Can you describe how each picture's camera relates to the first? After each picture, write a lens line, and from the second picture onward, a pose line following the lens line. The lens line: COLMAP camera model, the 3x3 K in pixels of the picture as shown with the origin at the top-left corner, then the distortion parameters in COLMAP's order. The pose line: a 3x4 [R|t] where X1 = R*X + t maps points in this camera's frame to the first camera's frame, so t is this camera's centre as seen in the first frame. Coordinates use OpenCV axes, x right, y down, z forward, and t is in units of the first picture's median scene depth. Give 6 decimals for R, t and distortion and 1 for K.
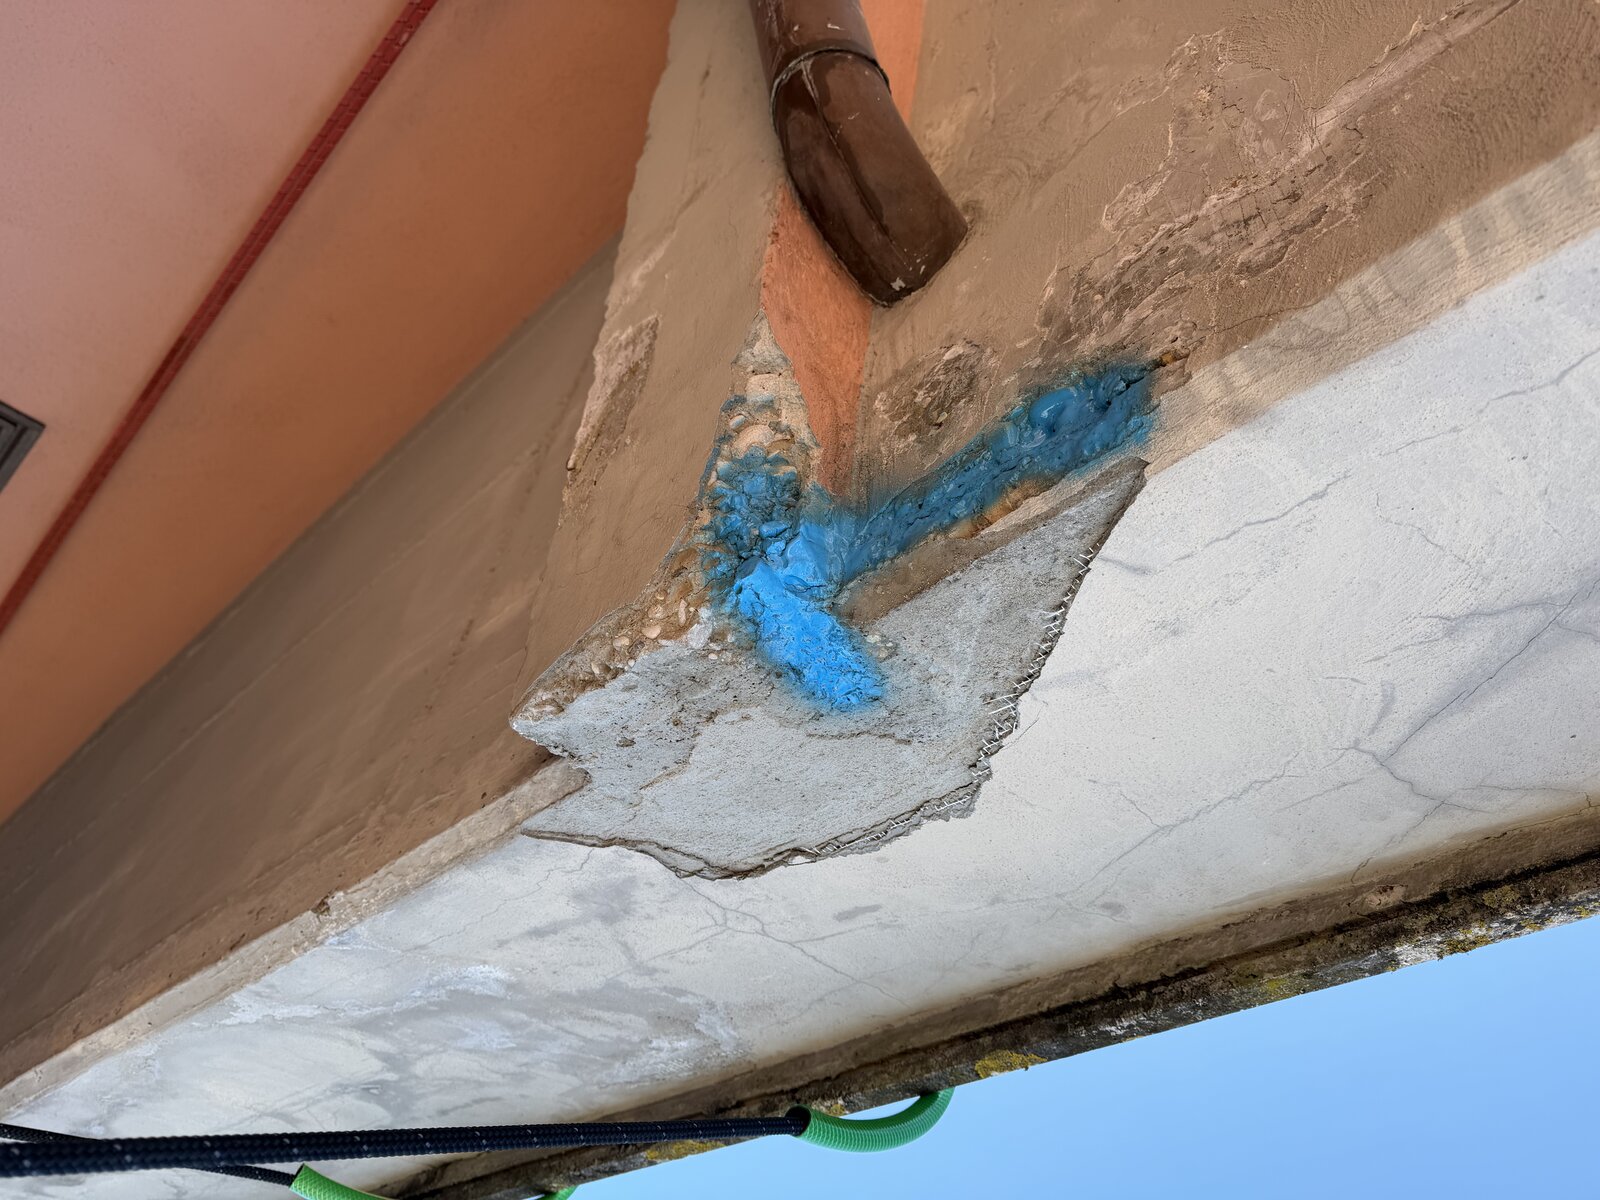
lens RADIAL K [[1144.7, 0, 811.9], [0, 1144.7, 604.5], [0, 0, 1]] dist [0.021632, -0.032386]
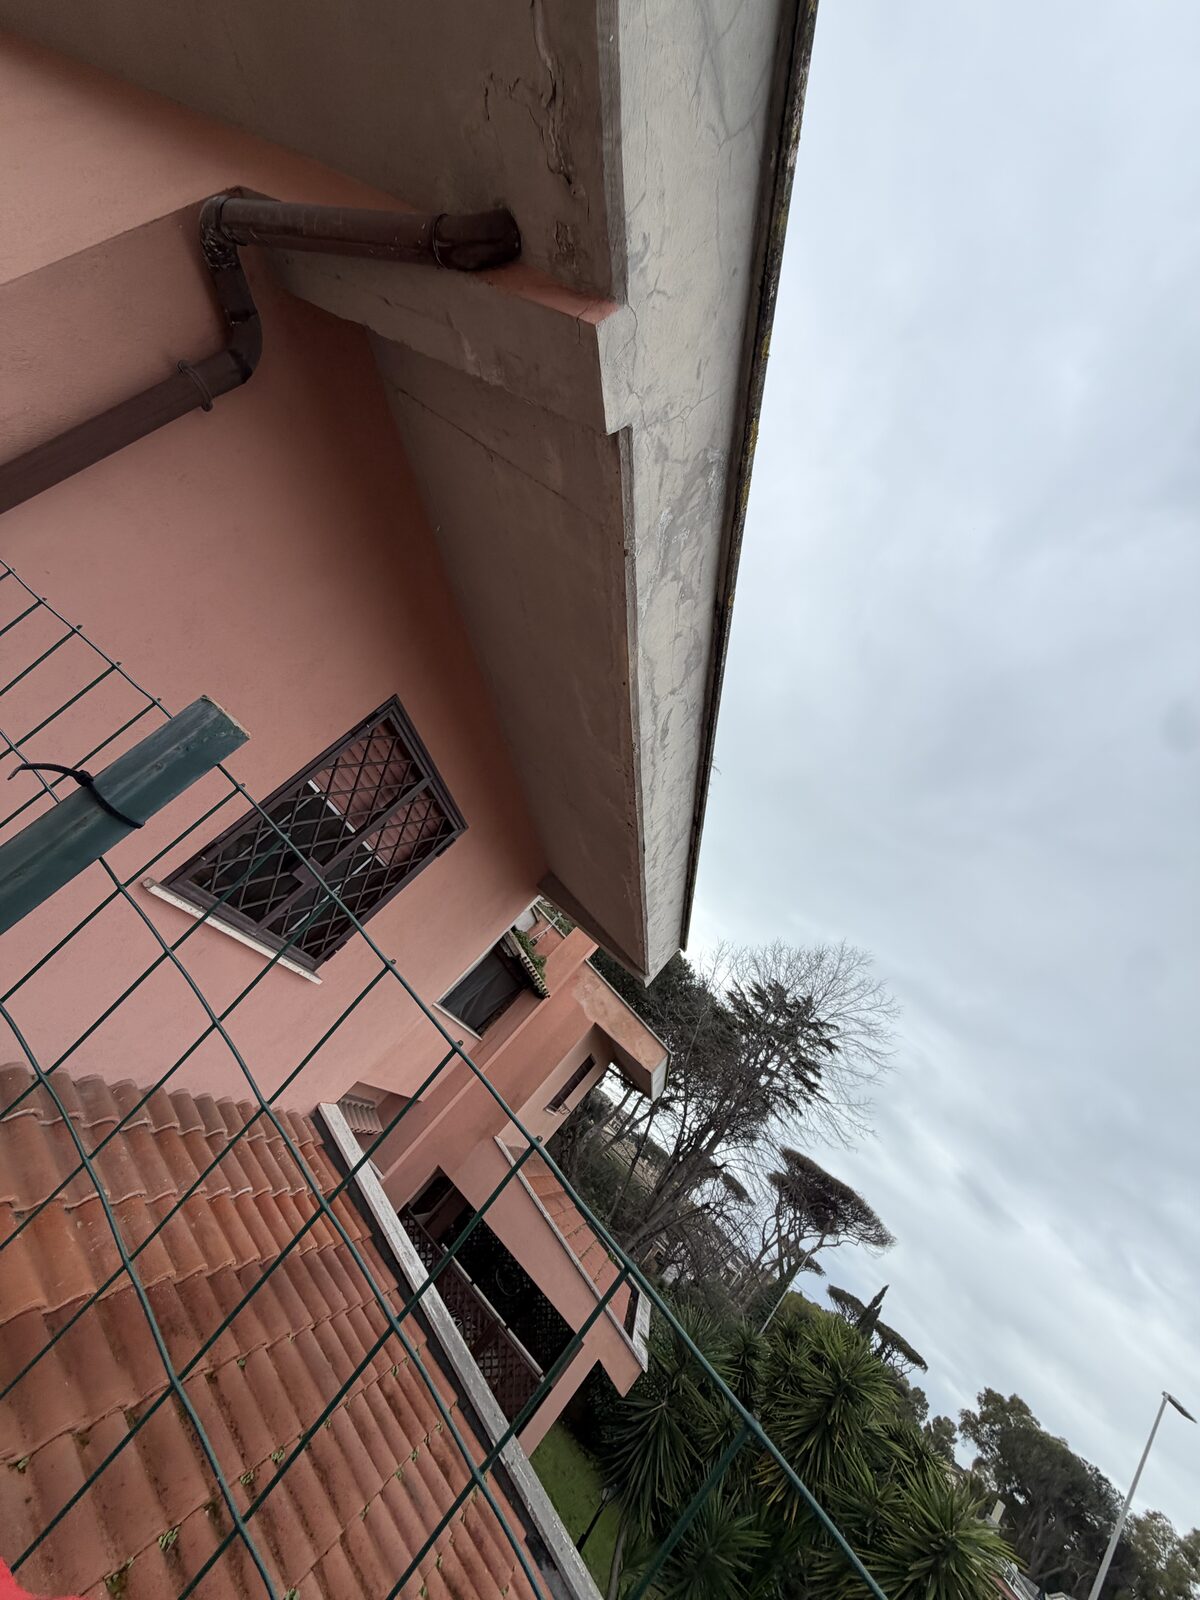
lens RADIAL K [[638.9, 0, 597.7], [0, 638.9, 801.9], [0, 0, 1]] dist [-0.002066, 0.001099]
pose [[0.387453, -0.835271, -0.390130, -0.383677], [0.918442, 0.313173, 0.241634, -0.034444], [-0.079652, -0.451934, 0.888488, -1.084761]]
